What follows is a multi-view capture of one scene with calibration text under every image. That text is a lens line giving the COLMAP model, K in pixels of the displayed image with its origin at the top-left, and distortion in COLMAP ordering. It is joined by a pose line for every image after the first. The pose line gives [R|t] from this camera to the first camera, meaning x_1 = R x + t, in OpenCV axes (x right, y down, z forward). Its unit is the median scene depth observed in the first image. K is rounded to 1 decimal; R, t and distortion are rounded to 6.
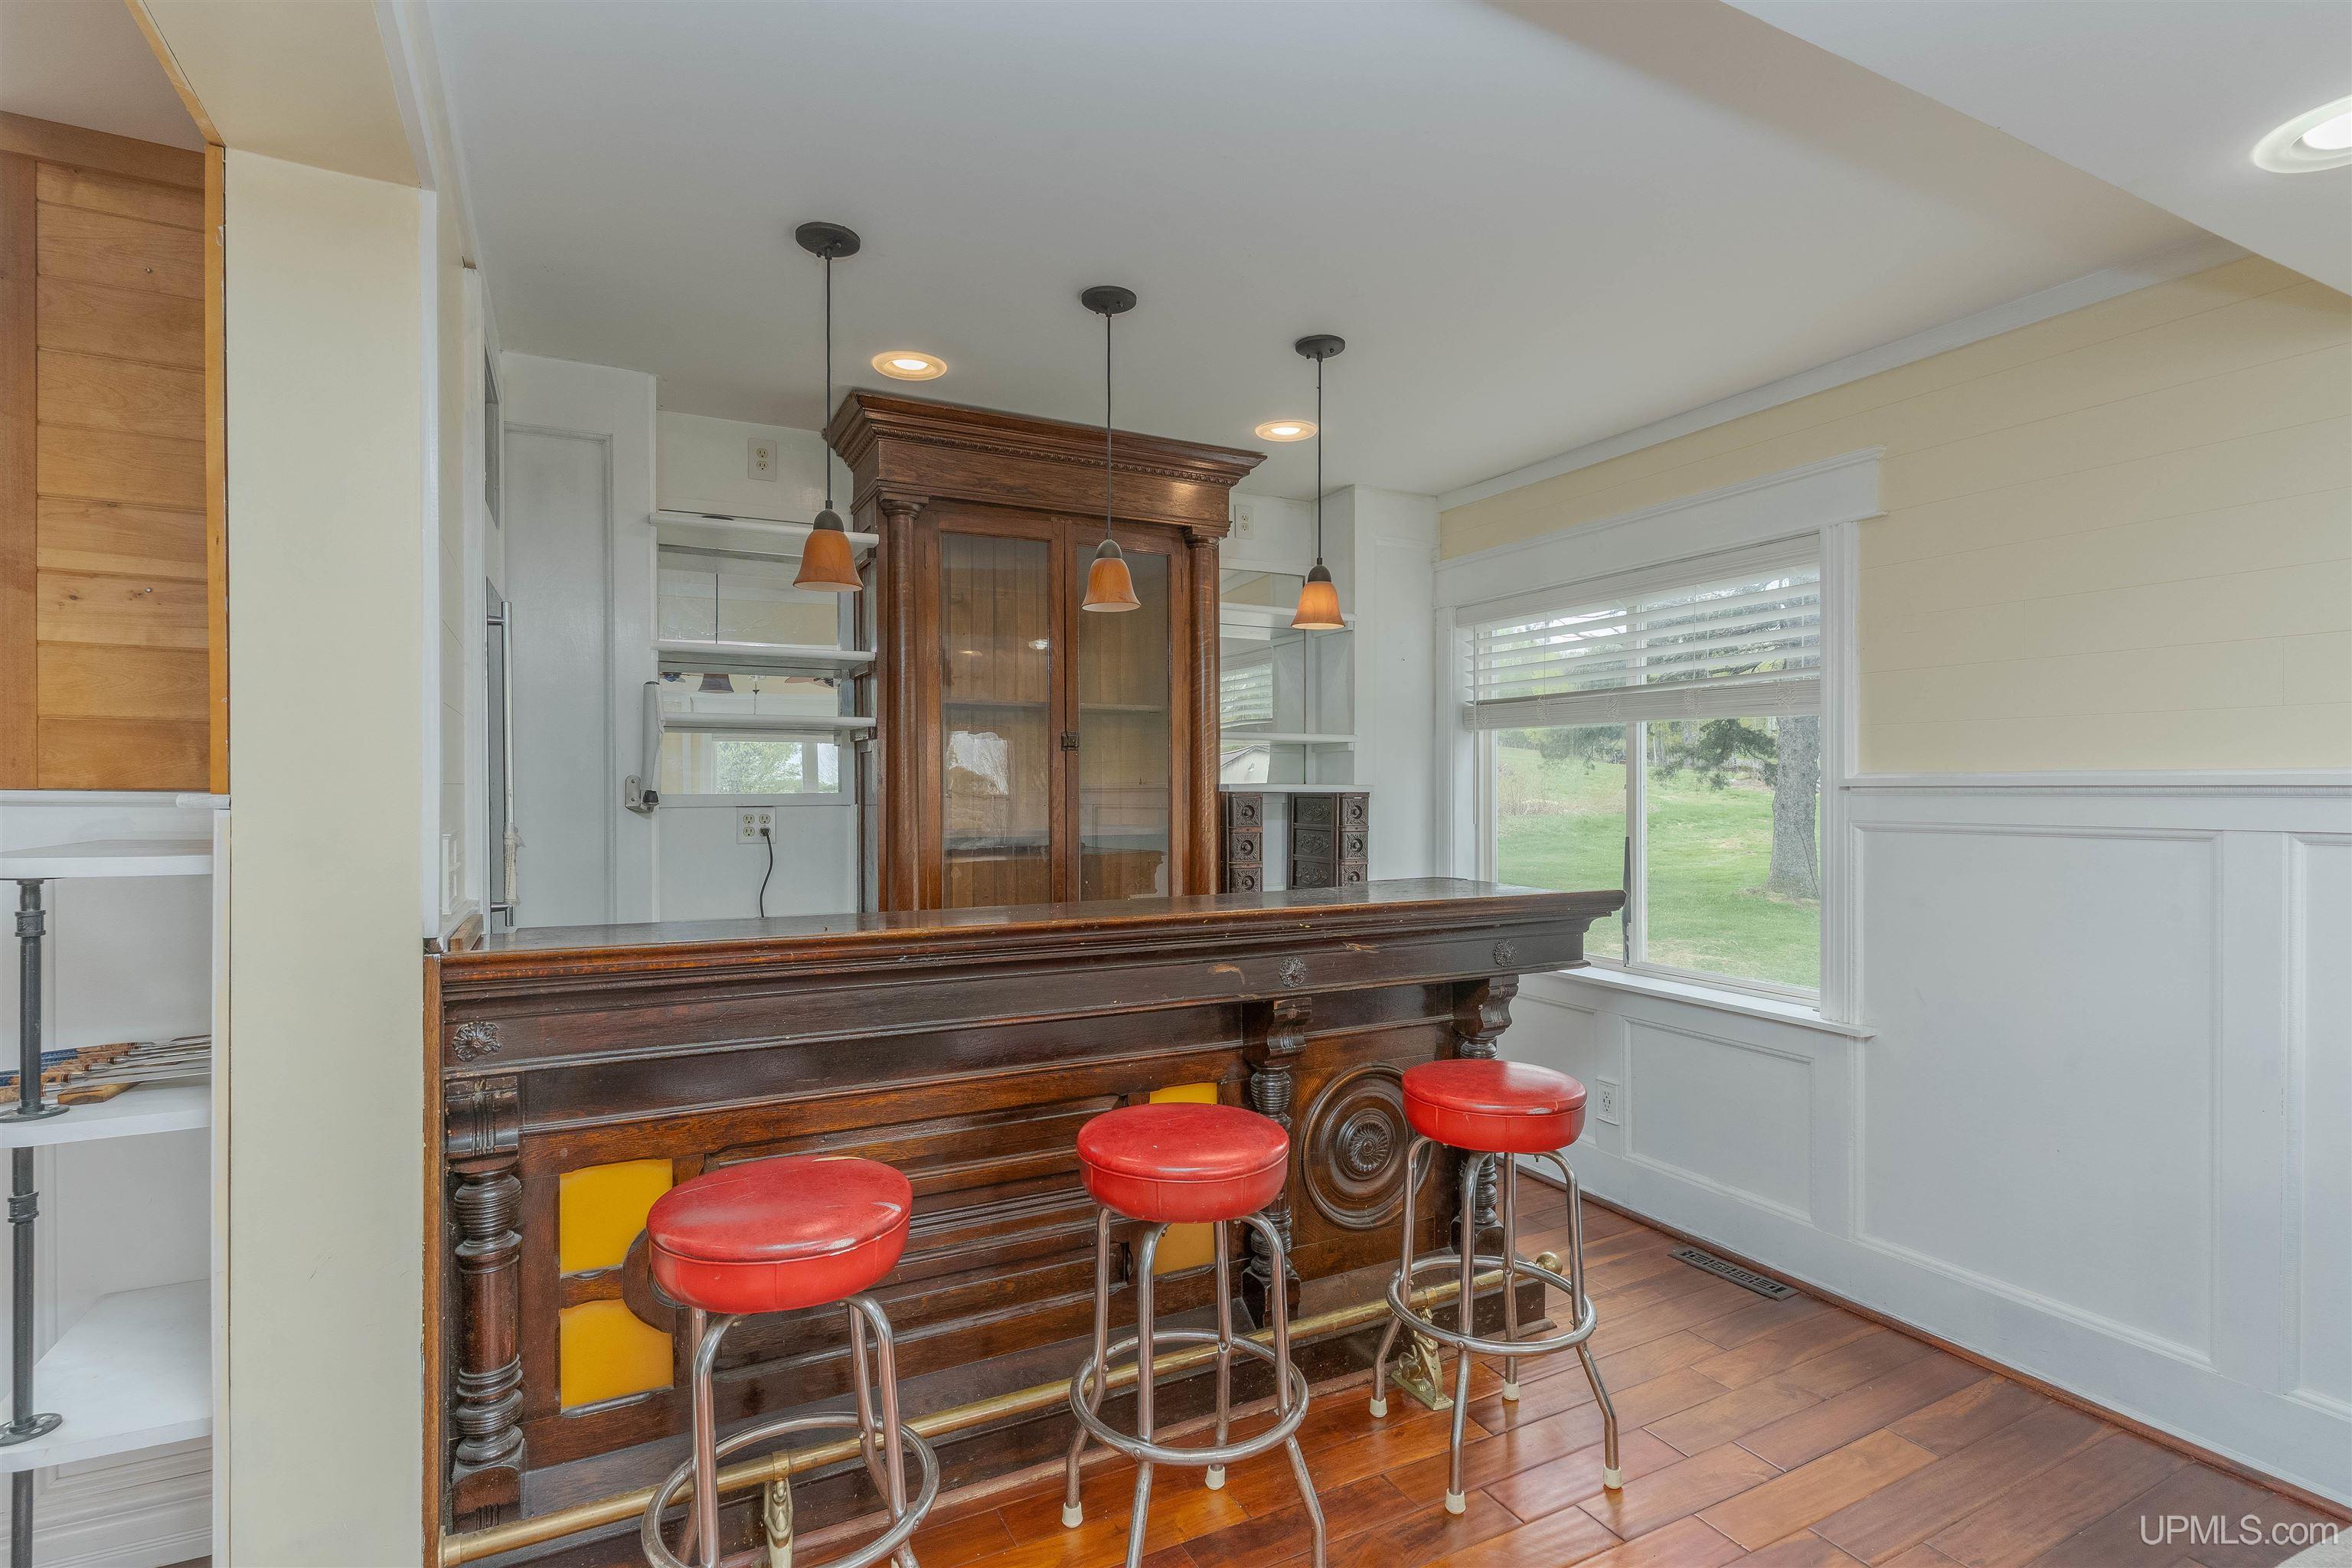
lens RADIAL K [[1128.0, 0, 1181.0], [0, 1128.0, 790.5], [0, 0, 1]] dist [0.003135, -0.000727]
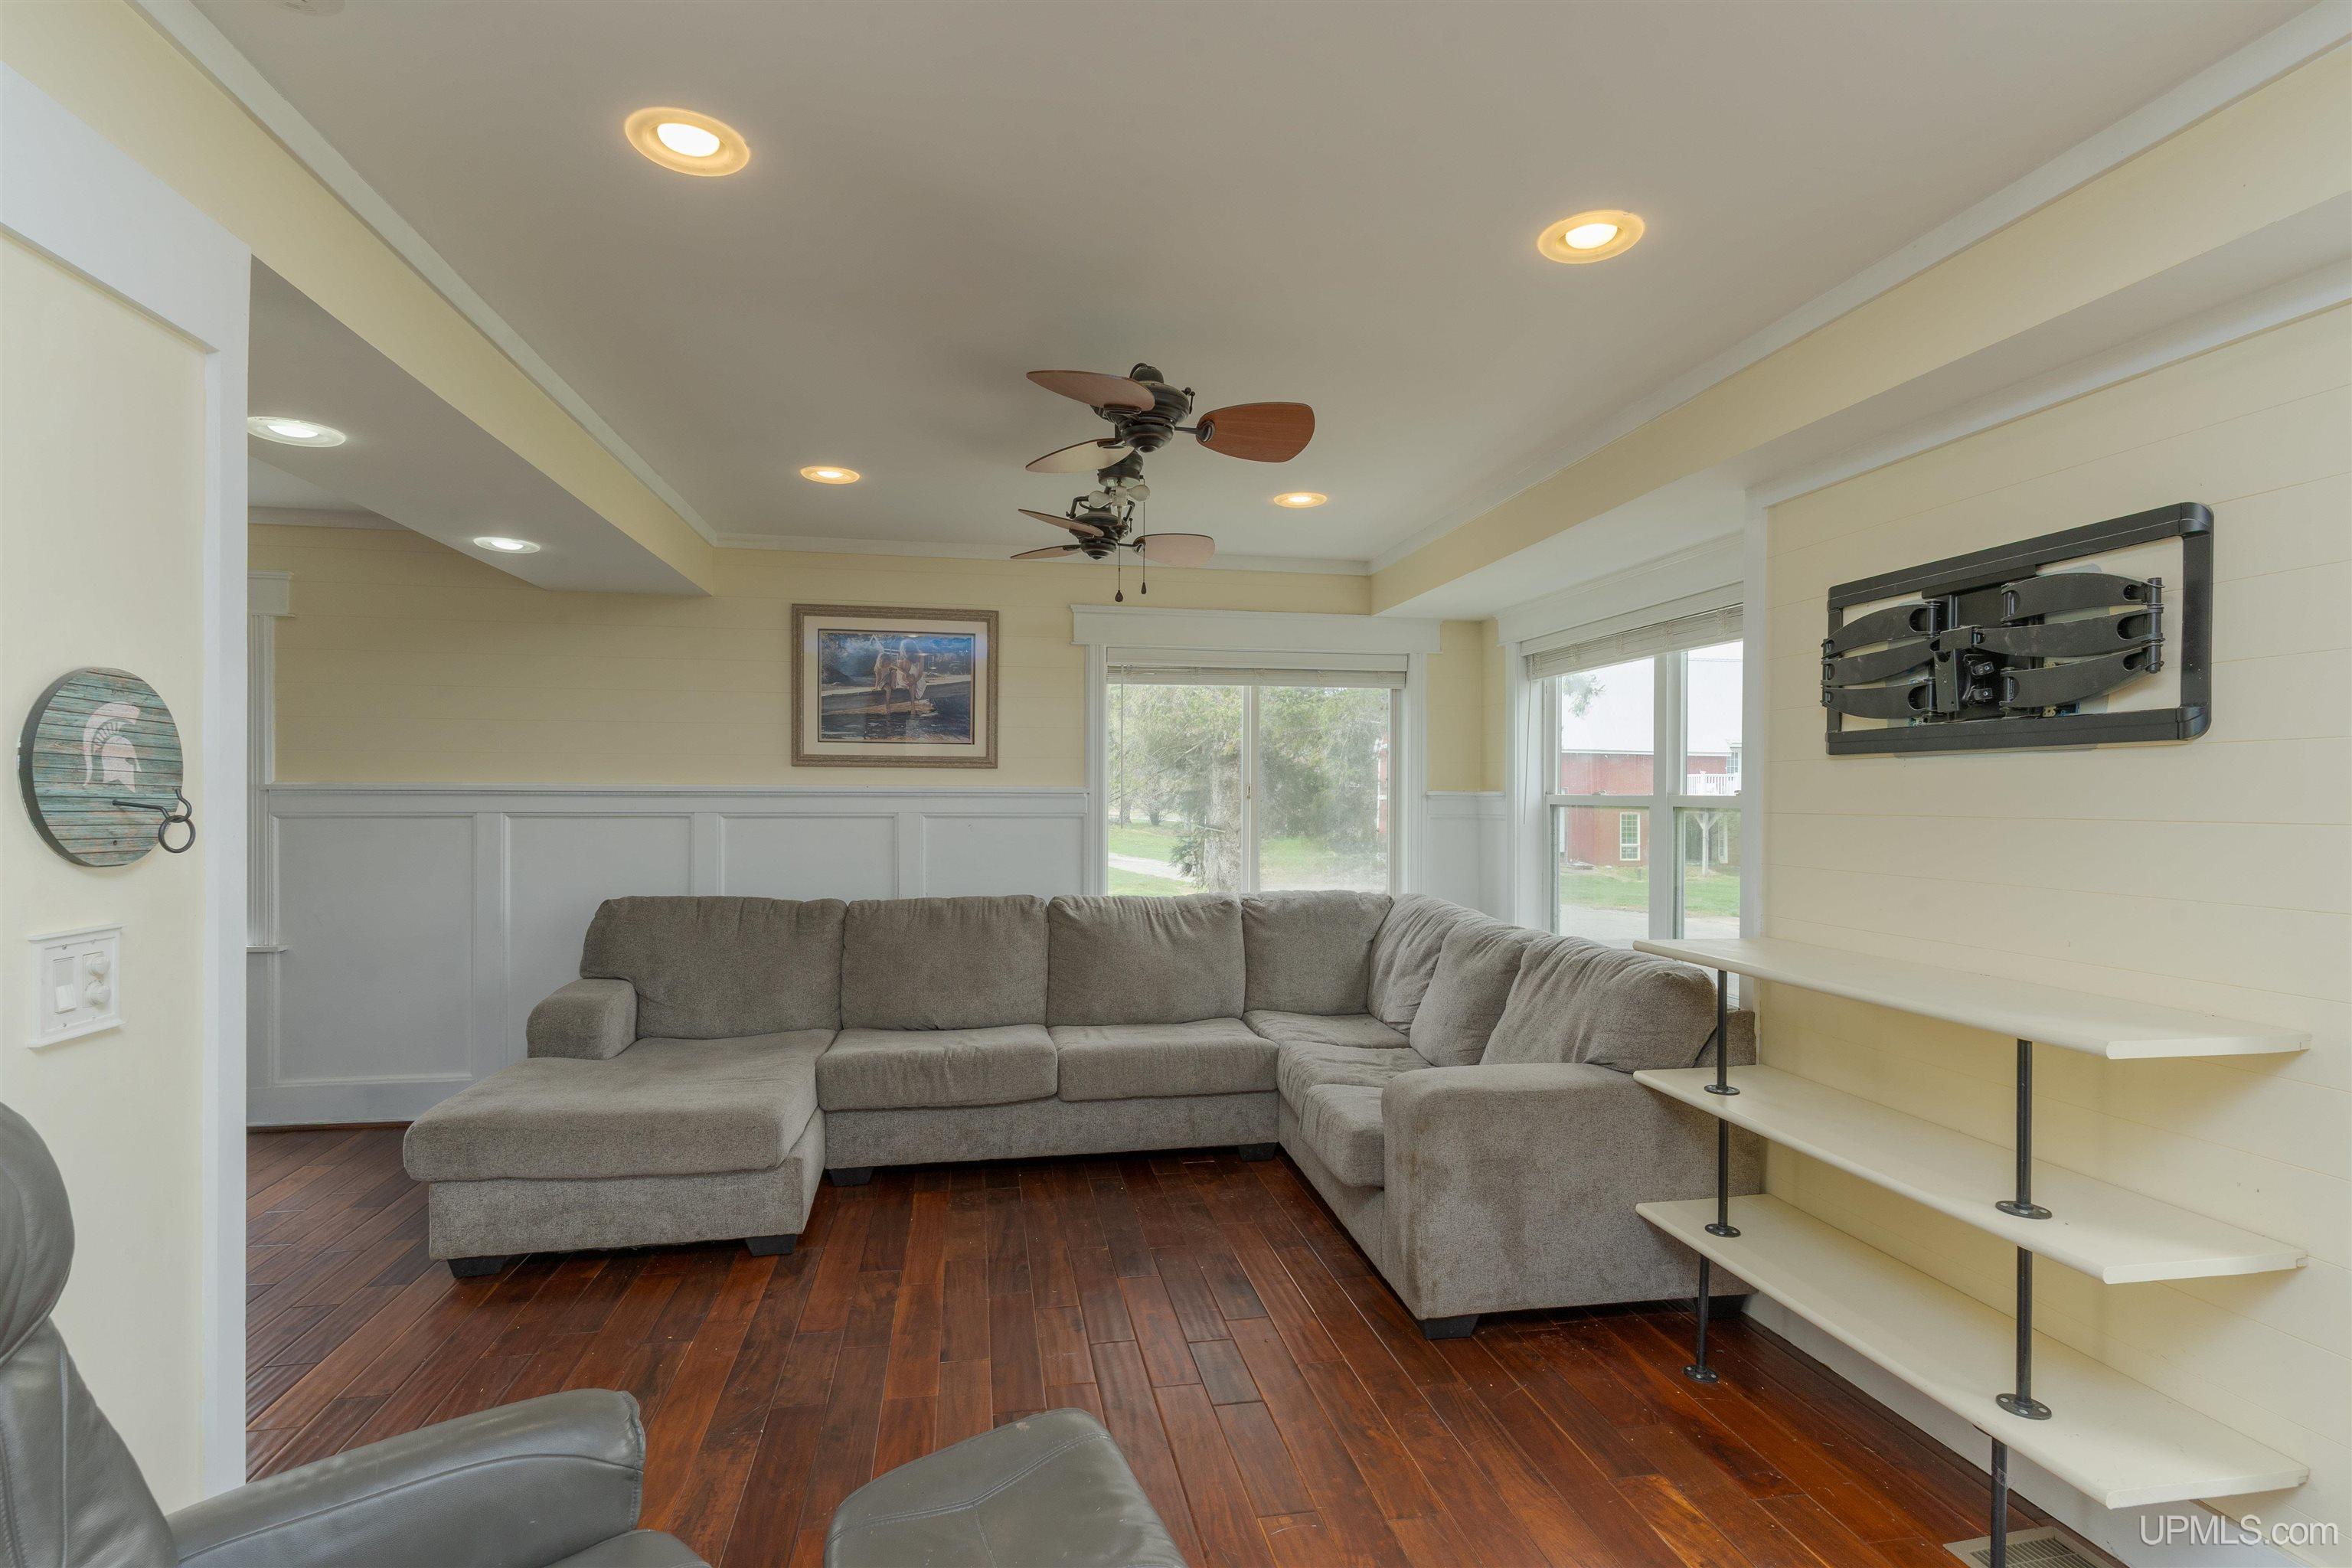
lens RADIAL K [[1128.0, 0, 1175.1], [0, 1128.0, 798.8], [0, 0, 1]] dist [0.003135, -0.000727]
pose [[0.307793, -0.002782, 0.951449, -0.603682], [-0.003115, 0.999987, 0.003931, -0.000689], [-0.951448, -0.004173, 0.307781, -0.792366]]
